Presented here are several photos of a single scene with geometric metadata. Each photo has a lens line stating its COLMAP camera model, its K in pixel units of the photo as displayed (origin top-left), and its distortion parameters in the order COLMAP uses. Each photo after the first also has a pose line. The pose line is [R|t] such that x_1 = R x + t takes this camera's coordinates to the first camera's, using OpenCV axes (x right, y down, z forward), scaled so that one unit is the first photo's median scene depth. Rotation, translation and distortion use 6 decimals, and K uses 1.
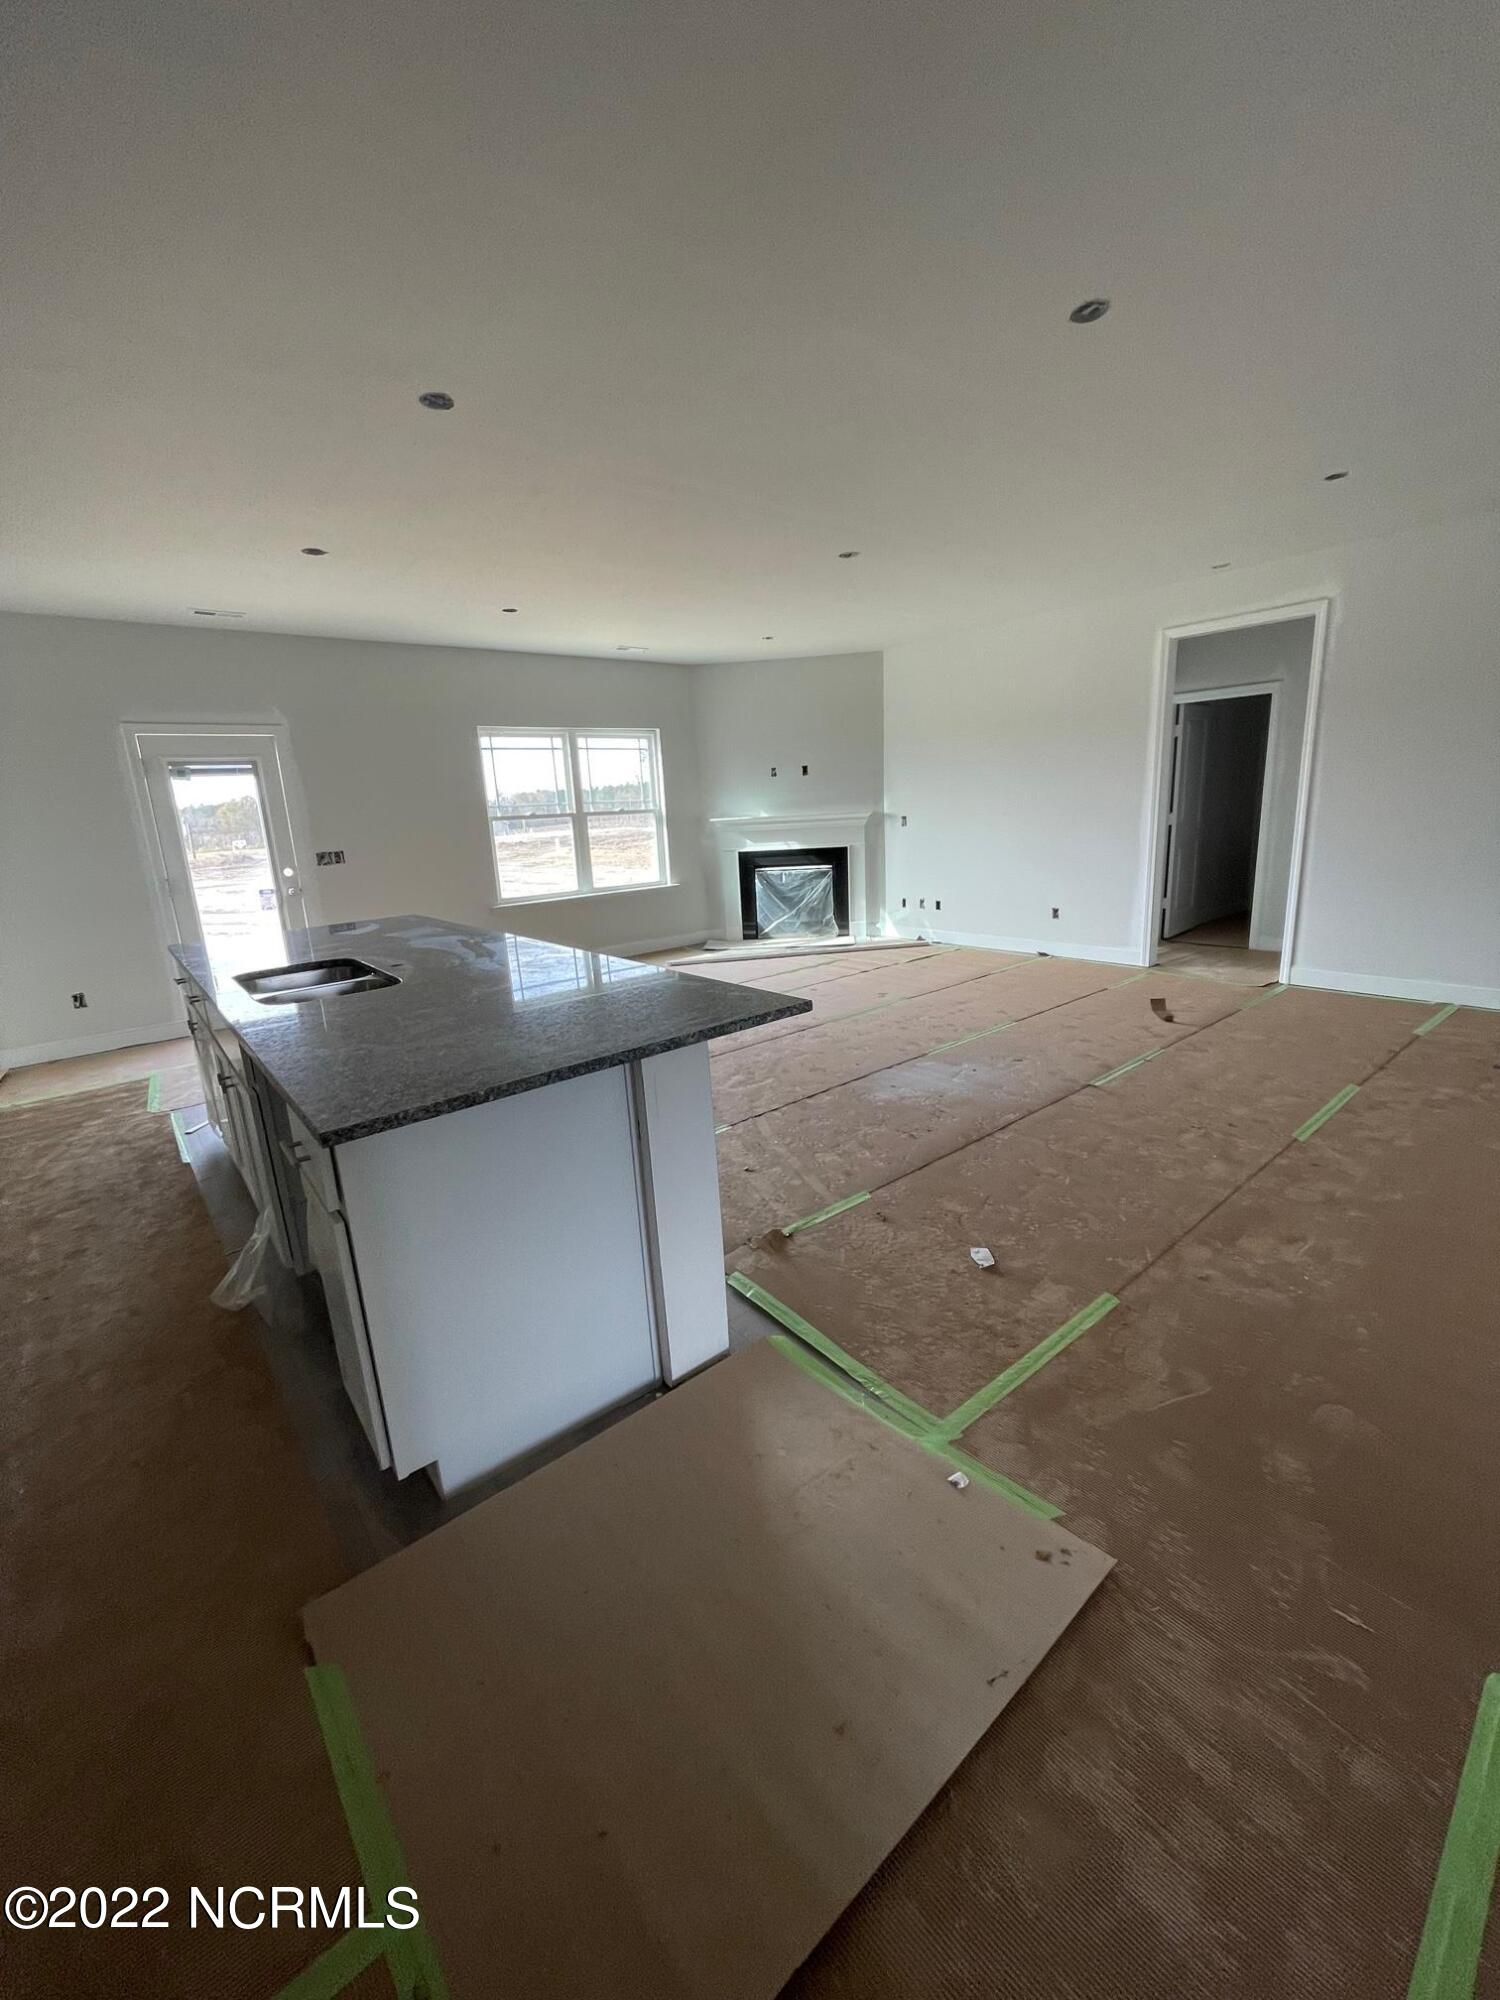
lens RADIAL K [[804.7, 0, 746.5], [0, 804.7, 994.0], [0, 0, 1]] dist [-0.001789, -0.000017]
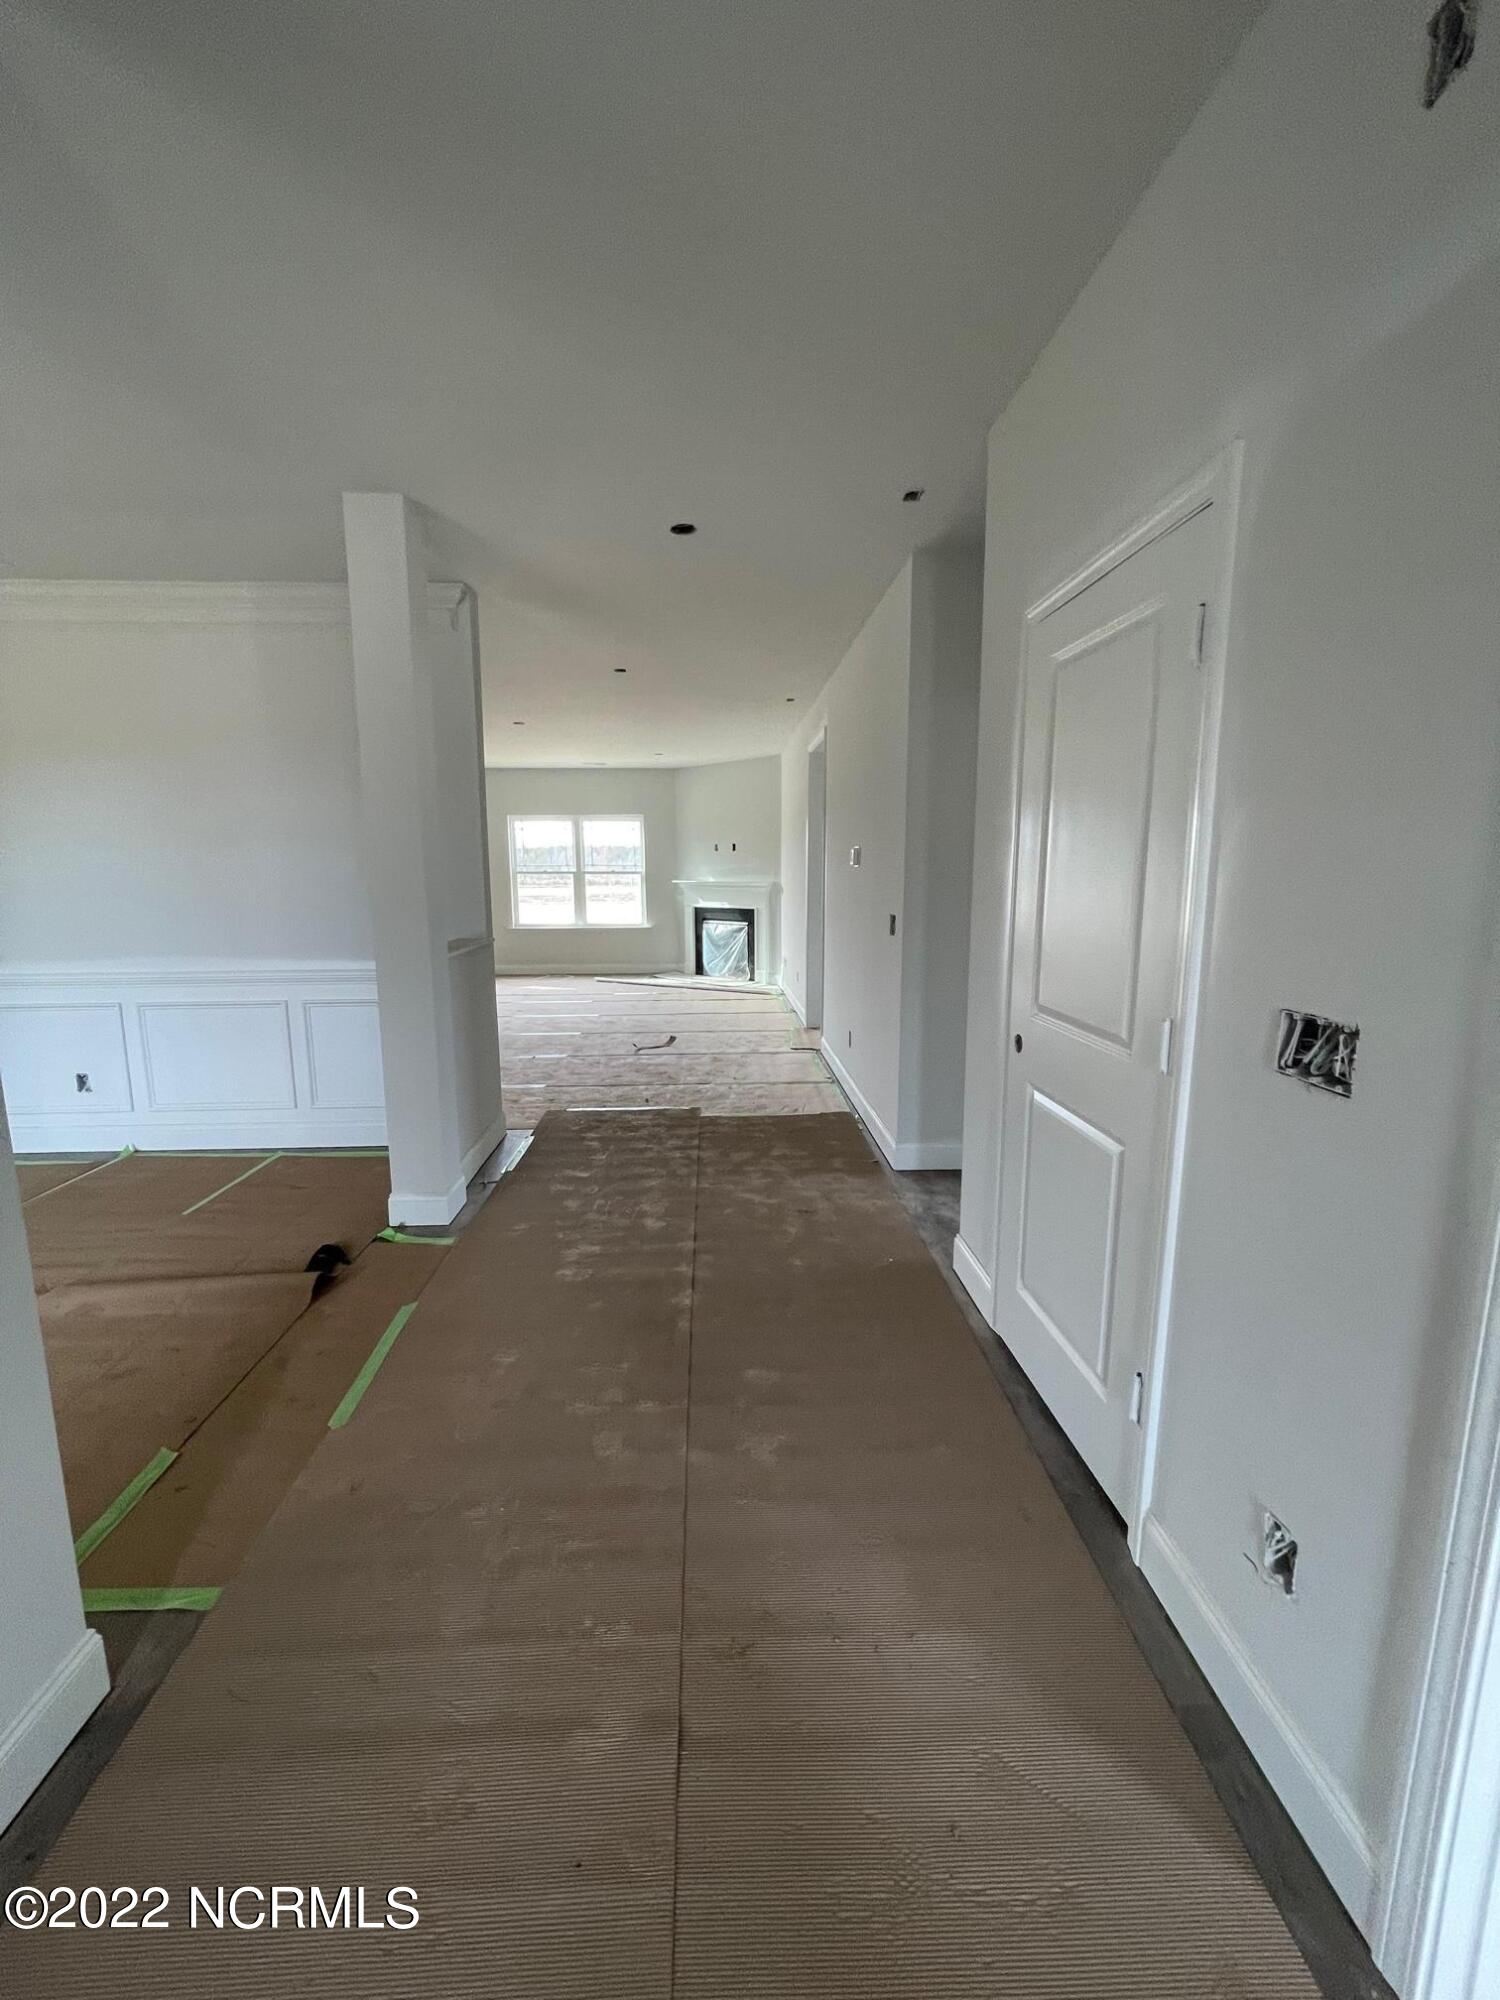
lens RADIAL K [[804.7, 0, 740.0], [0, 804.7, 998.8], [0, 0, 1]] dist [-0.001789, -0.000017]
pose [[0.785202, 0.147799, -0.601343, 1.979999], [-0.179586, 0.983715, 0.007286, -0.120859], [0.592627, 0.102272, 0.798958, 0.037565]]
